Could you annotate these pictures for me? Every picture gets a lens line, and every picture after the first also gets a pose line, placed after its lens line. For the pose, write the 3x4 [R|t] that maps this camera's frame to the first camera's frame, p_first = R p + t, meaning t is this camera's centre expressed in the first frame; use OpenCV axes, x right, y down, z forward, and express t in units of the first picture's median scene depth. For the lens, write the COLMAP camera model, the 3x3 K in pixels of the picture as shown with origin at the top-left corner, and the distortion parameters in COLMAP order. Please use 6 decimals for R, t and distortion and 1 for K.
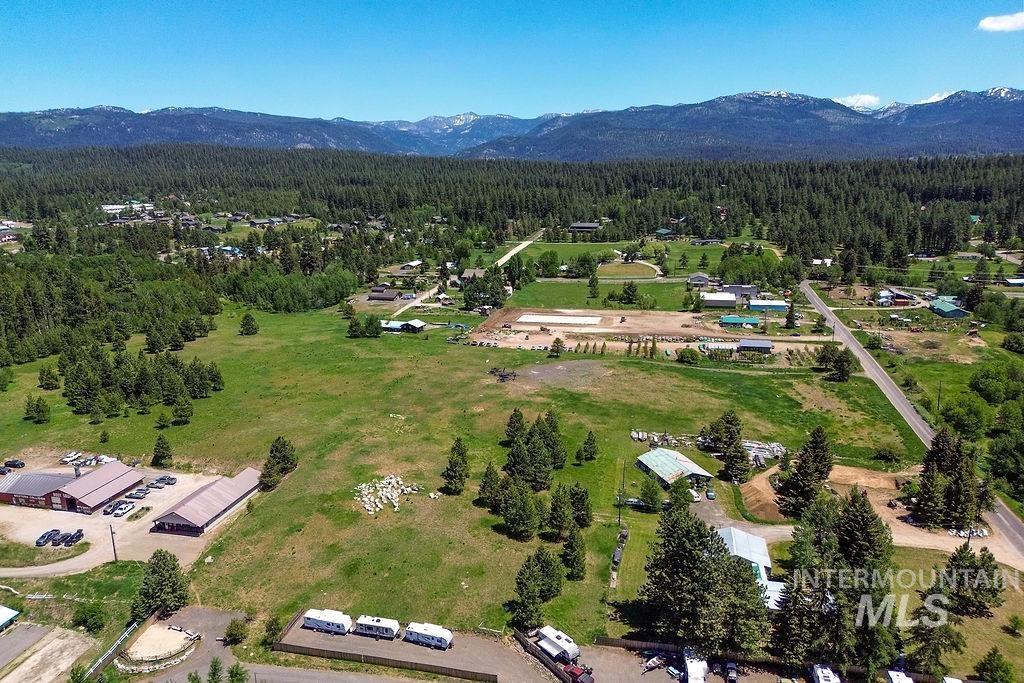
lens RADIAL K [[720.2, 0, 507.3], [0, 720.2, 368.2], [0, 0, 1]] dist [0.067588, -0.063468]
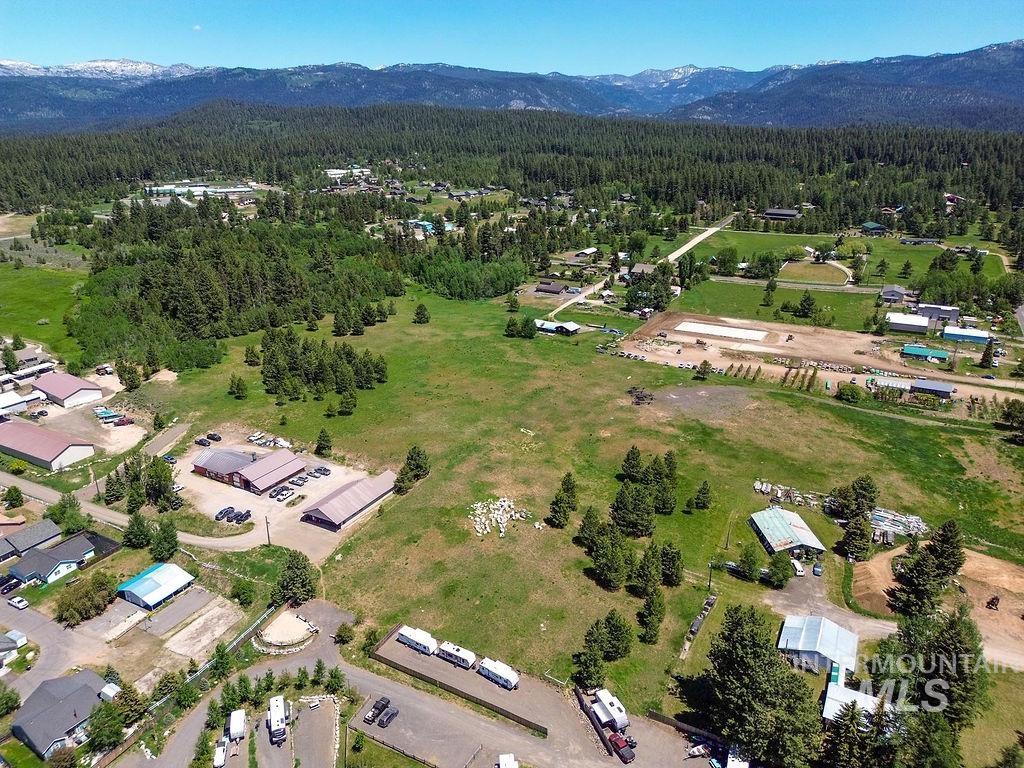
lens RADIAL K [[712.7, 0, 509.6], [0, 712.7, 385.6], [0, 0, 1]] dist [0.062296, -0.055202]
pose [[0.962922, 0.107366, -0.247495, 0.064831], [-0.087190, 0.992016, 0.091121, -0.082459], [0.255302, -0.066163, 0.964595, -0.011915]]
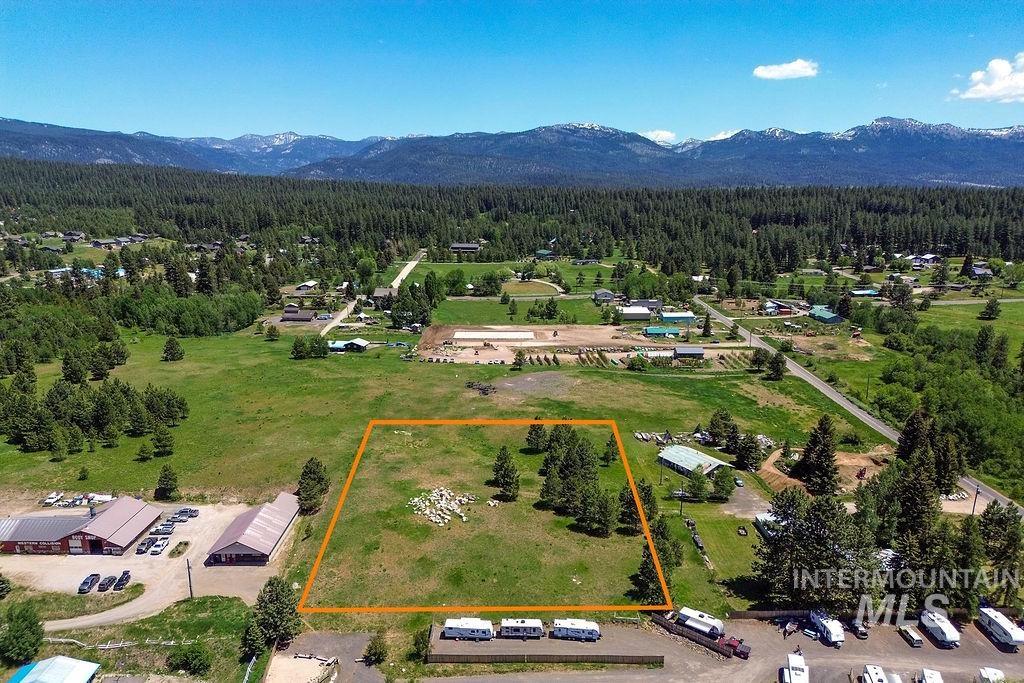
lens RADIAL K [[711.5, 0, 506.0], [0, 711.5, 397.4], [0, 0, 1]] dist [0.066706, -0.064195]
pose [[0.973263, -0.048079, 0.224604, -0.202977], [0.045979, 0.998836, 0.014574, 0.009592], [-0.225043, -0.003857, 0.974341, 0.016719]]
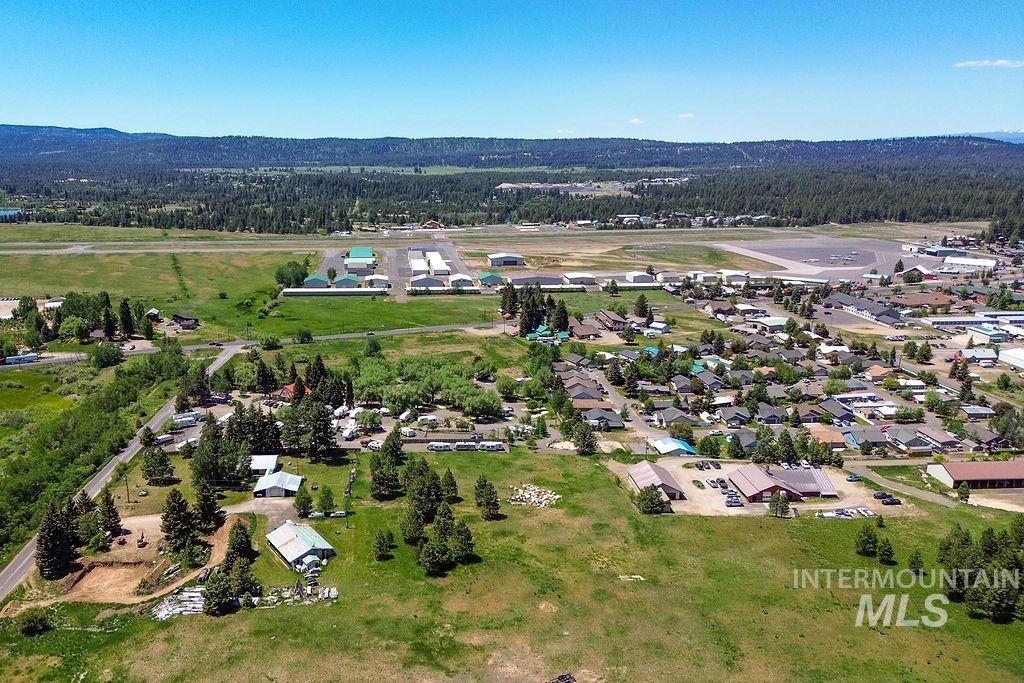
lens RADIAL K [[794.5, 0, 454.6], [0, 794.5, 361.6], [0, 0, 1]] dist [0.075706, -0.077820]
pose [[-0.960180, 0.085170, -0.266085, 0.216925], [-0.064566, 0.858973, 0.507933, -0.500065], [0.271821, 0.504887, -0.819270, 1.357413]]
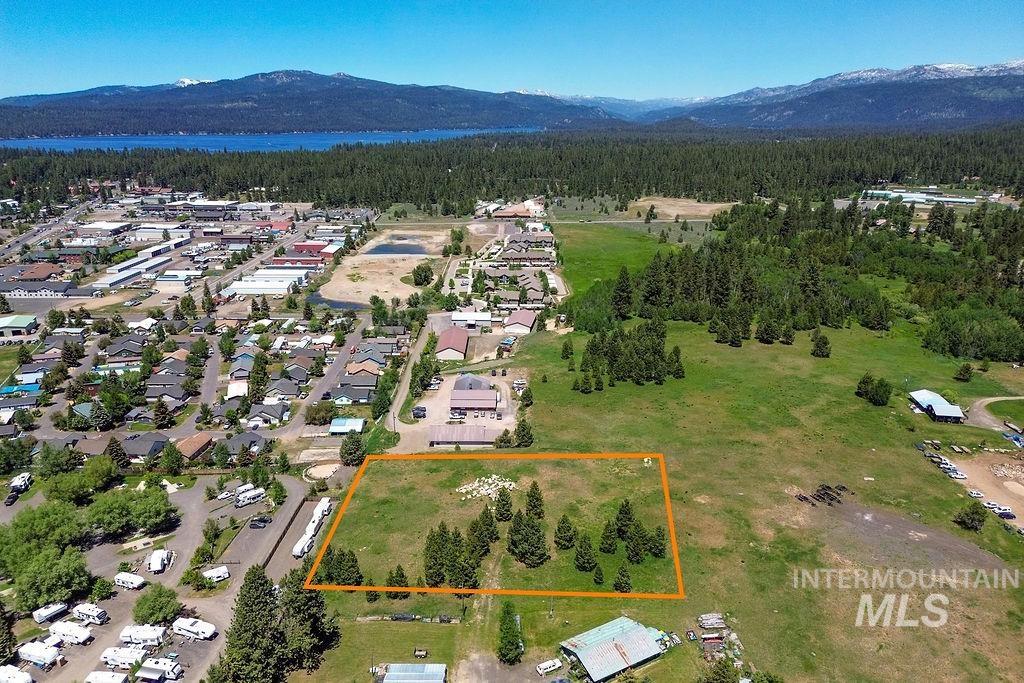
lens RADIAL K [[714.7, 0, 512.3], [0, 714.7, 376.0], [0, 0, 1]] dist [0.073933, -0.077270]
pose [[0.222457, 0.345157, -0.911800, 0.602698], [-0.274261, 0.919622, 0.281205, -0.243213], [0.935571, 0.187515, 0.299240, 0.434478]]
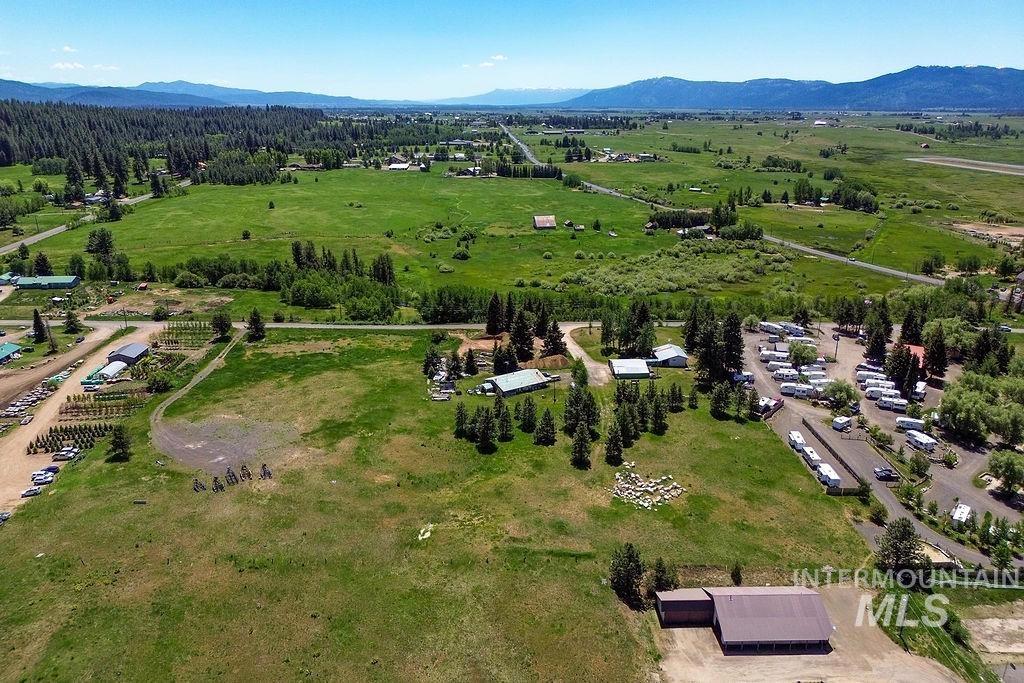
lens RADIAL K [[716.9, 0, 512.0], [0, 716.9, 341.5], [0, 0, 1]] dist [0.081973, -0.081533]
pose [[-0.267748, -0.293801, 0.917601, -0.646436], [0.268395, 0.891932, 0.363898, -0.274420], [-0.925351, 0.343713, -0.159959, 0.853593]]
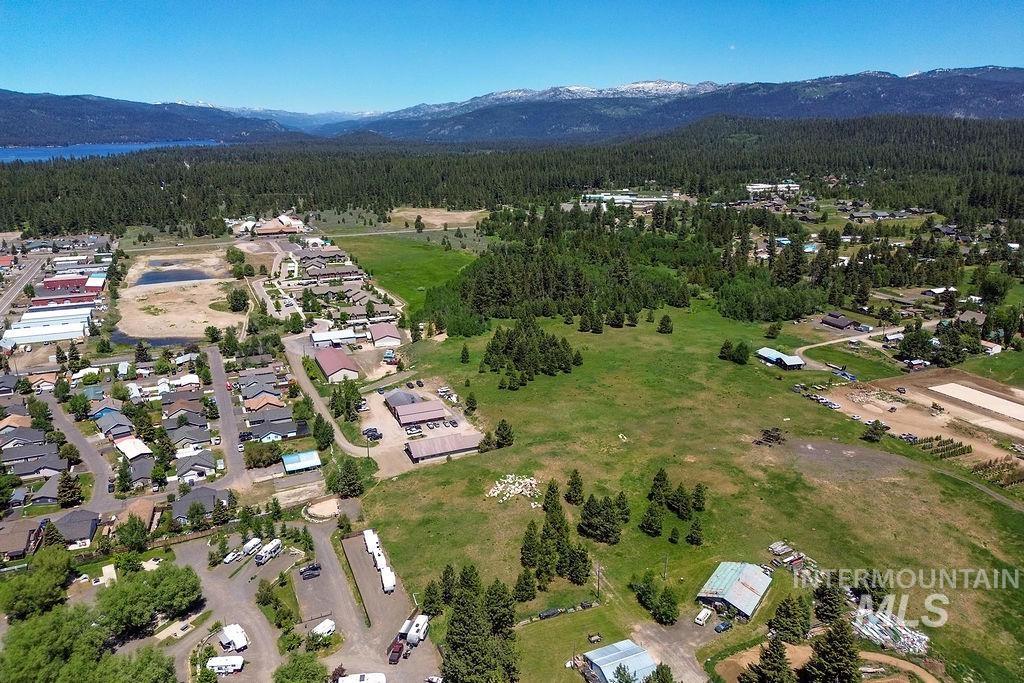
lens RADIAL K [[714.8, 0, 510.9], [0, 714.8, 338.8], [0, 0, 1]] dist [0.069504, -0.073128]
pose [[0.602510, 0.236286, -0.762332, 0.500383], [-0.226395, 0.966535, 0.120648, -0.159764], [0.765328, 0.099896, 0.635841, 0.109072]]
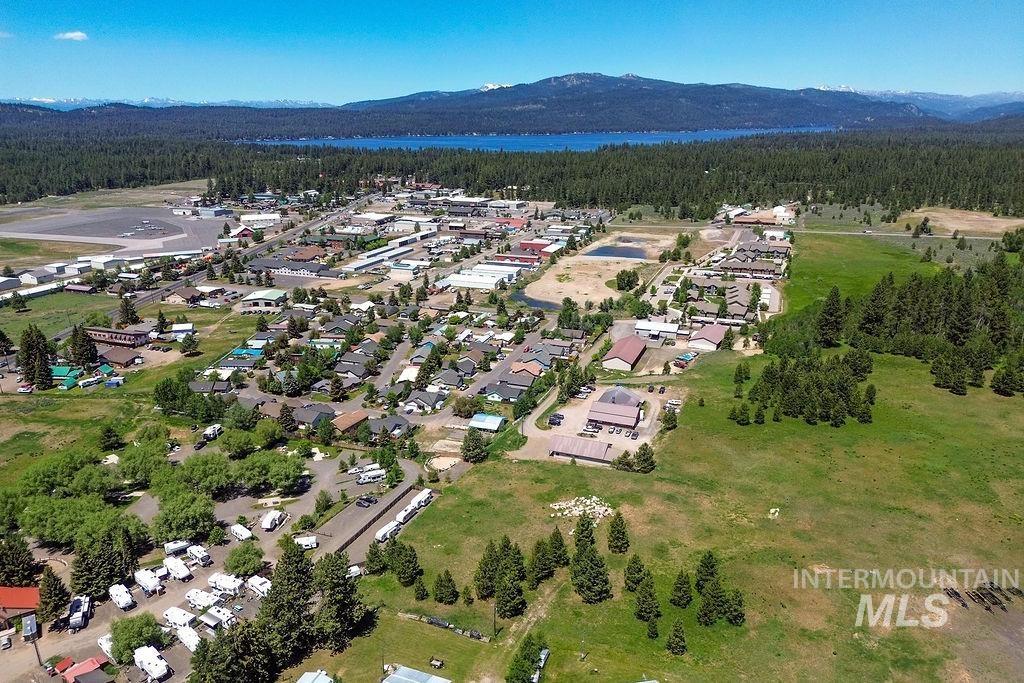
lens RADIAL K [[714.7, 0, 512.3], [0, 714.7, 376.0], [0, 0, 1]] dist [0.073933, -0.077270]
pose [[-0.141641, 0.350164, -0.925917, 0.579025], [-0.270874, 0.885939, 0.376482, -0.291155], [0.952137, 0.304132, -0.030635, 0.586277]]
